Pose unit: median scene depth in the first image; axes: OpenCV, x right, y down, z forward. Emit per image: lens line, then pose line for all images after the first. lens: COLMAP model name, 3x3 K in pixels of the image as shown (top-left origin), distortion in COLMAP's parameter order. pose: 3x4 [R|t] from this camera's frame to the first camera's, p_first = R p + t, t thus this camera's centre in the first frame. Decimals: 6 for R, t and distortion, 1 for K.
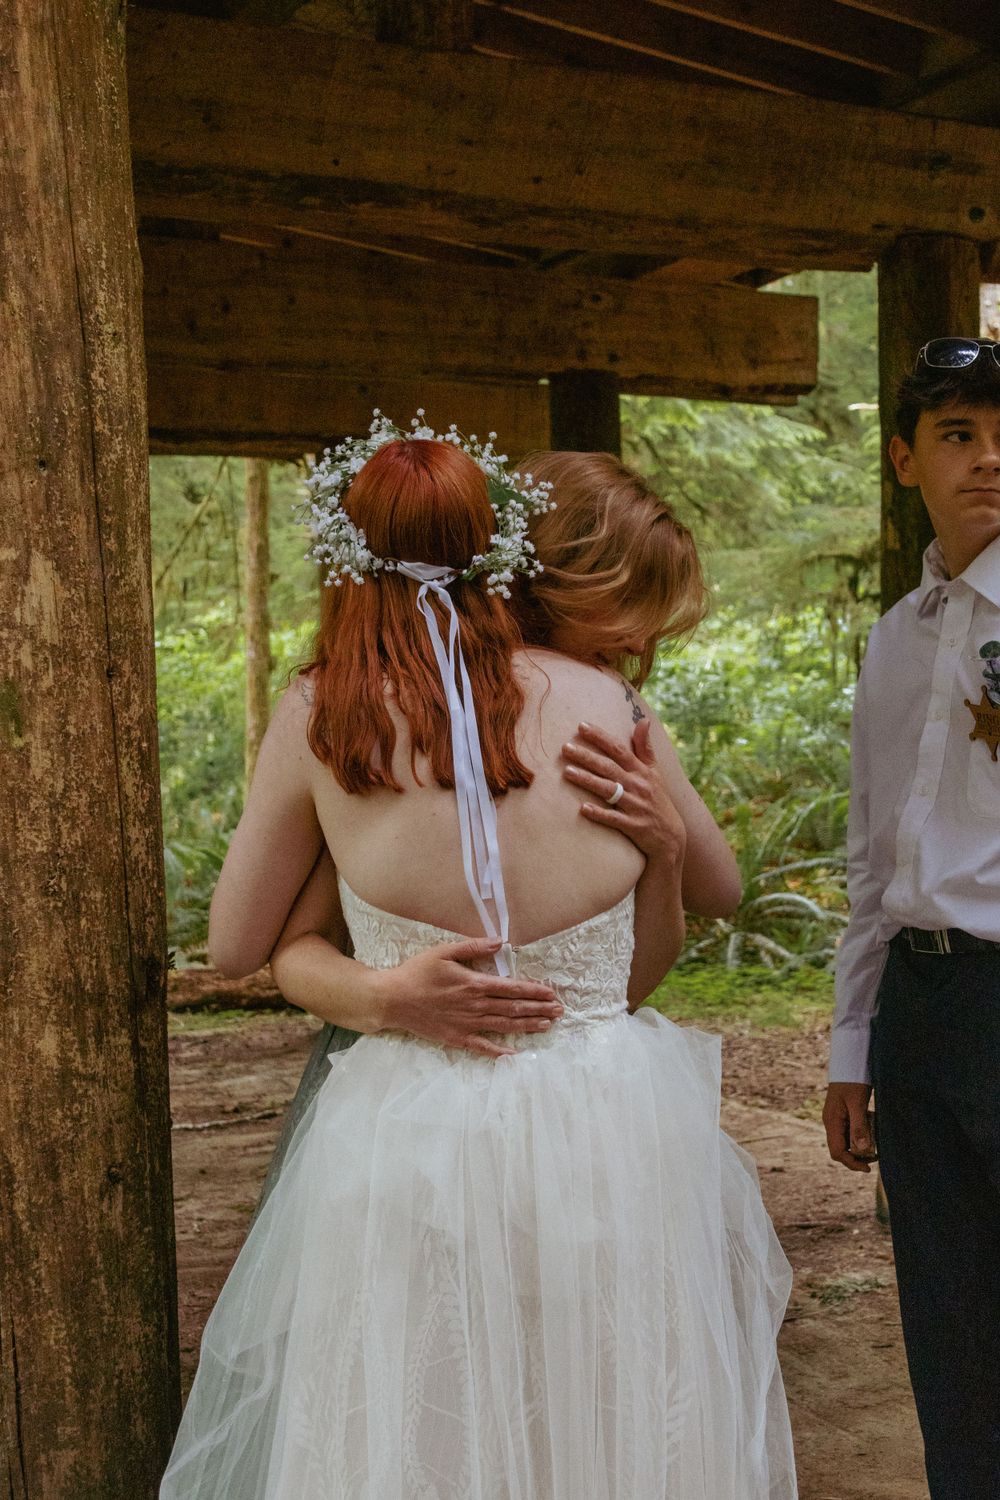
lens RADIAL K [[2028.3, 0, 500.6], [0, 2028.3, 751.0], [0, 0, 1]] dist [-0.004742, 0.000000]
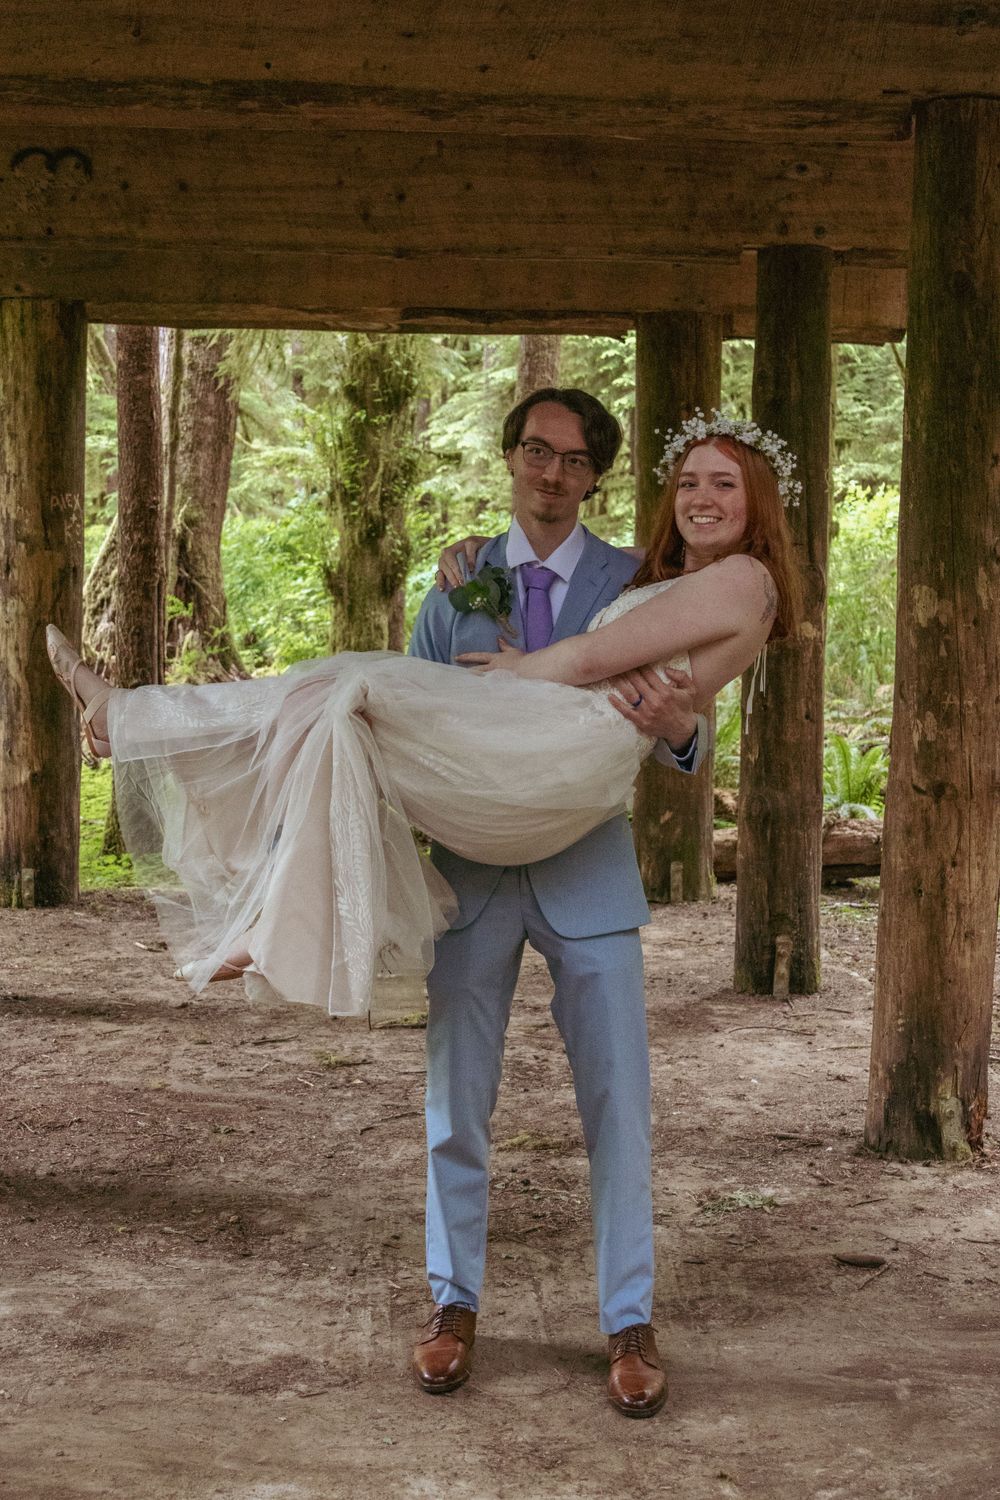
lens RADIAL K [[2028.3, 0, 500.8], [0, 2028.3, 748.0], [0, 0, 1]] dist [-0.004742, 0.000000]
pose [[0.935623, 0.056510, -0.348449, 0.370504], [-0.033381, 0.996844, 0.072030, -0.019399], [0.351419, -0.055762, 0.934556, 0.049532]]
